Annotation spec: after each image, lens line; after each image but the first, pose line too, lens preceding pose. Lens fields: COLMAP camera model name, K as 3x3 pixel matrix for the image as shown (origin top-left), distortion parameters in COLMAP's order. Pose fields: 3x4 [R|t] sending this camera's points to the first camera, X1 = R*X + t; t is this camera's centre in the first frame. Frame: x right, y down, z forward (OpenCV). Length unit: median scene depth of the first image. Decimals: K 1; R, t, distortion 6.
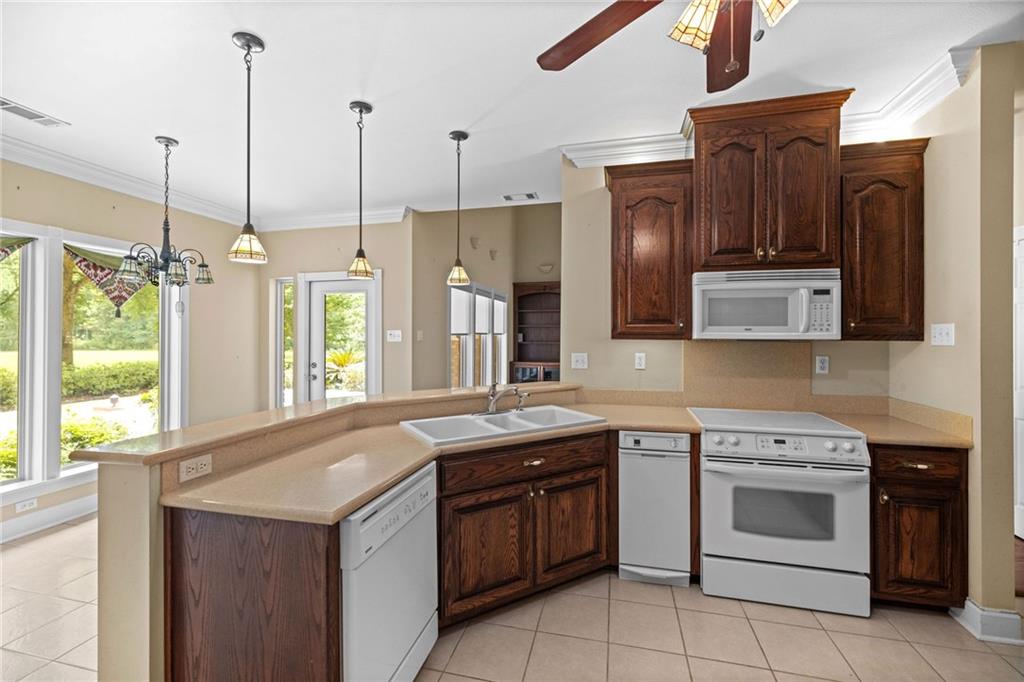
lens RADIAL K [[429.7, 0, 511.4], [0, 429.7, 335.2], [0, 0, 1]] dist [0.001713, 0.000168]
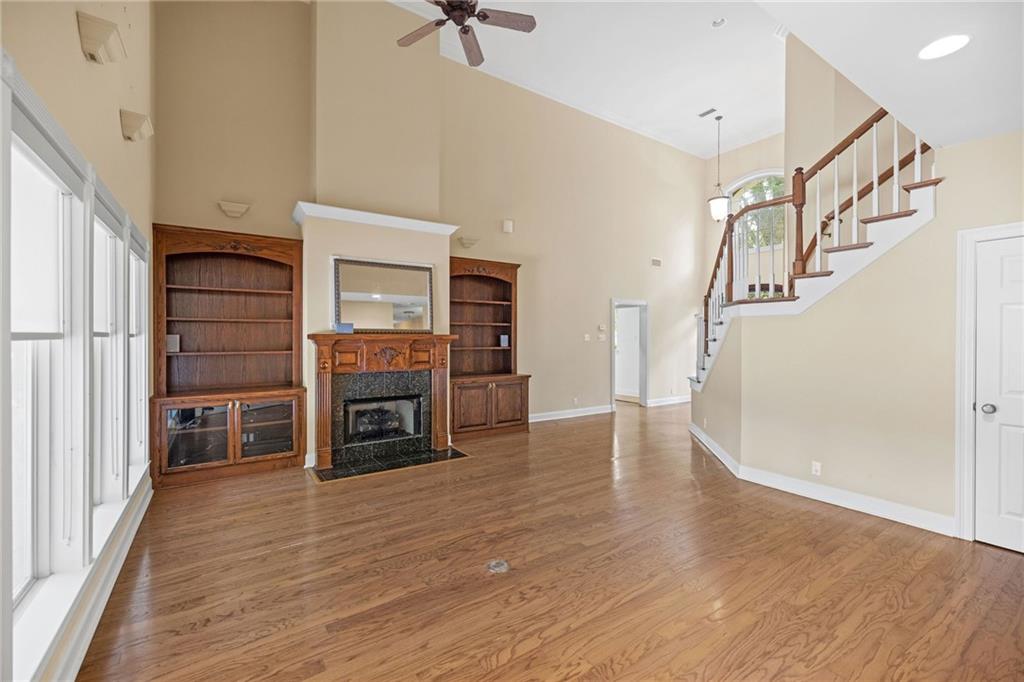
lens RADIAL K [[432.8, 0, 508.9], [0, 432.8, 340.6], [0, 0, 1]] dist [0.003149, 0.000321]
pose [[0.672492, -0.005316, 0.740085, -0.294857], [0.001002, 0.999980, 0.006272, 0.001306], [-0.740103, -0.003476, 0.672484, 1.424221]]
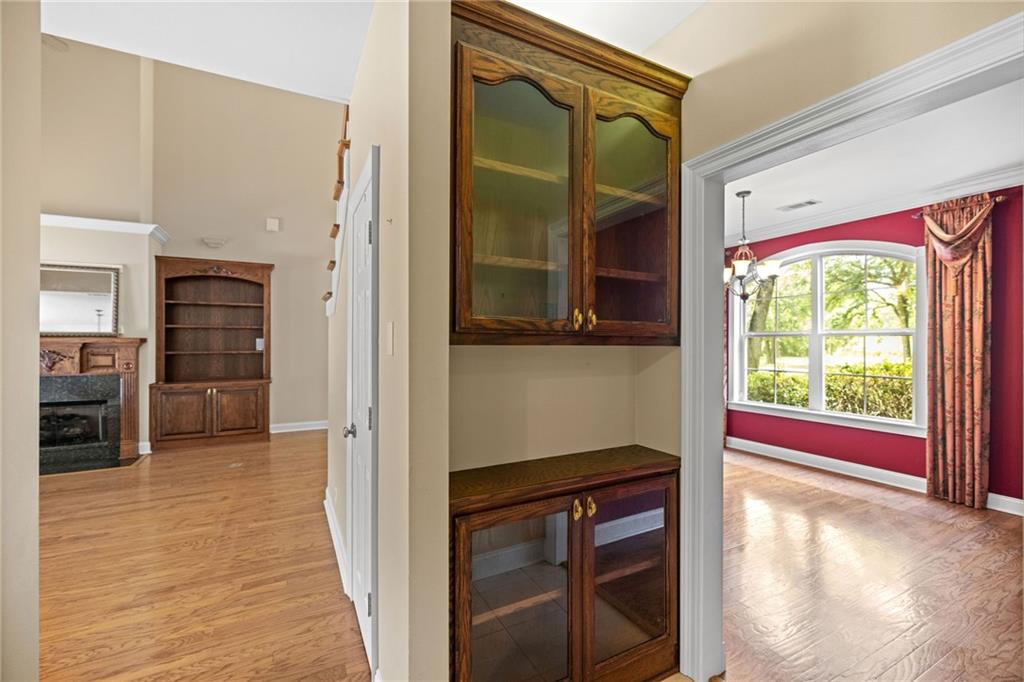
lens RADIAL K [[427.7, 0, 510.6], [0, 427.7, 340.5], [0, 0, 1]] dist [0.003666, 0.000128]
pose [[0.747827, 0.000585, 0.663893, 1.022273], [0.002408, 0.999991, -0.003593, 0.008763], [-0.663889, 0.004286, 0.747819, 0.422592]]
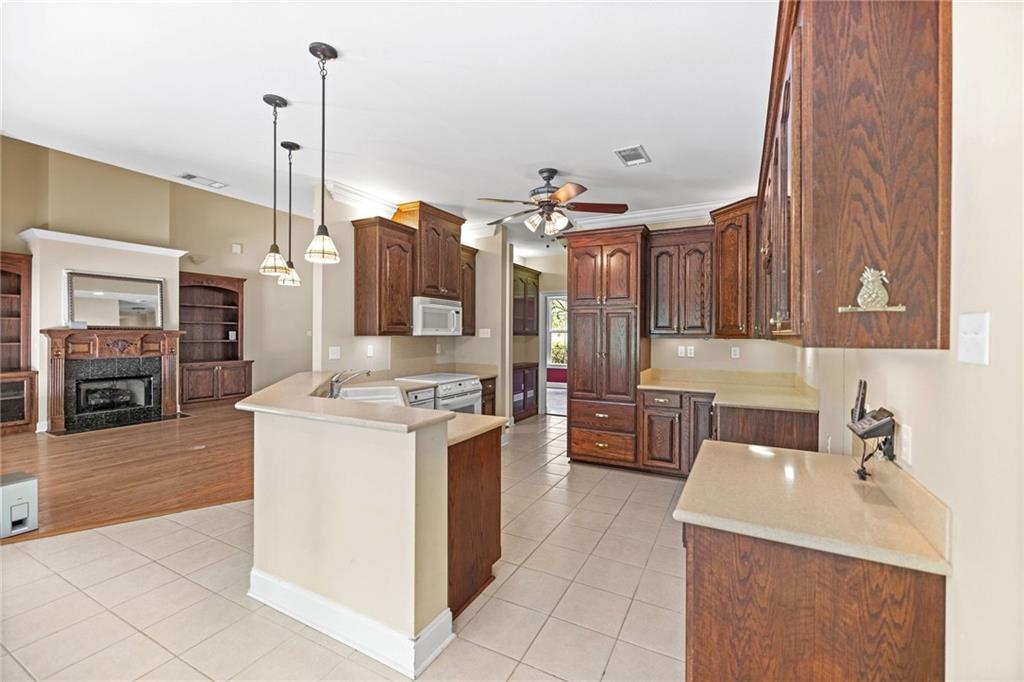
lens RADIAL K [[429.7, 0, 511.4], [0, 429.7, 335.2], [0, 0, 1]] dist [0.001713, 0.000168]
pose [[0.243689, -0.000911, 0.969853, -1.152619], [-0.002606, 0.999995, 0.001595, 0.005508], [-0.969850, -0.002916, 0.243685, 0.228029]]
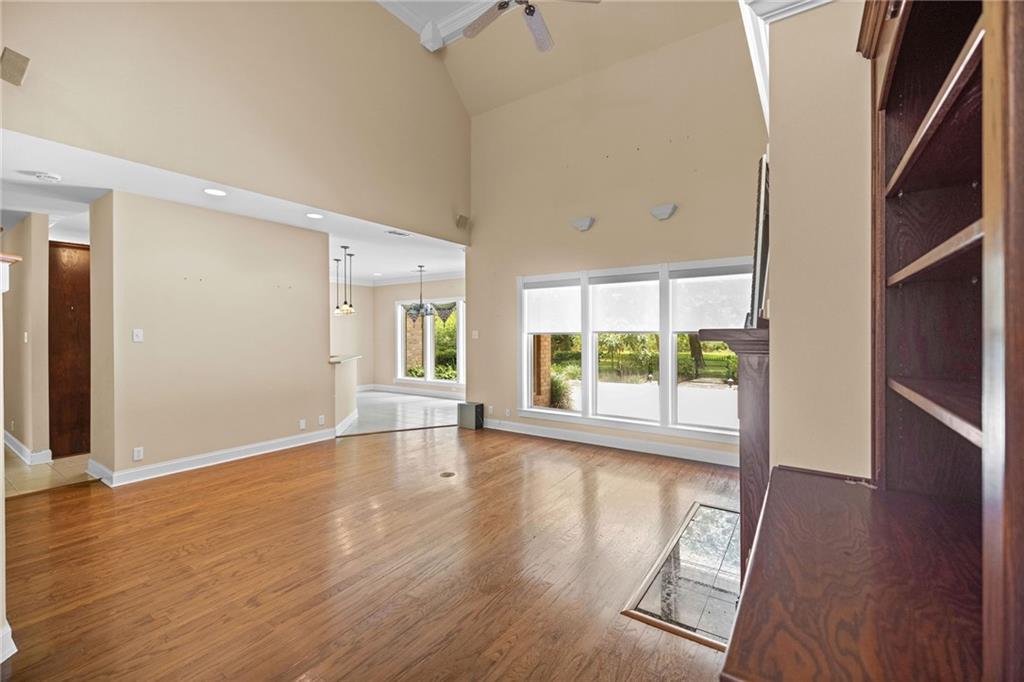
lens RADIAL K [[429.7, 0, 511.4], [0, 429.7, 335.2], [0, 0, 1]] dist [0.001713, 0.000168]
pose [[-0.351474, 0.007354, -0.936169, 1.882320], [0.001517, 0.999972, 0.007285, -0.008308], [0.936197, 0.001140, -0.351475, 2.926009]]
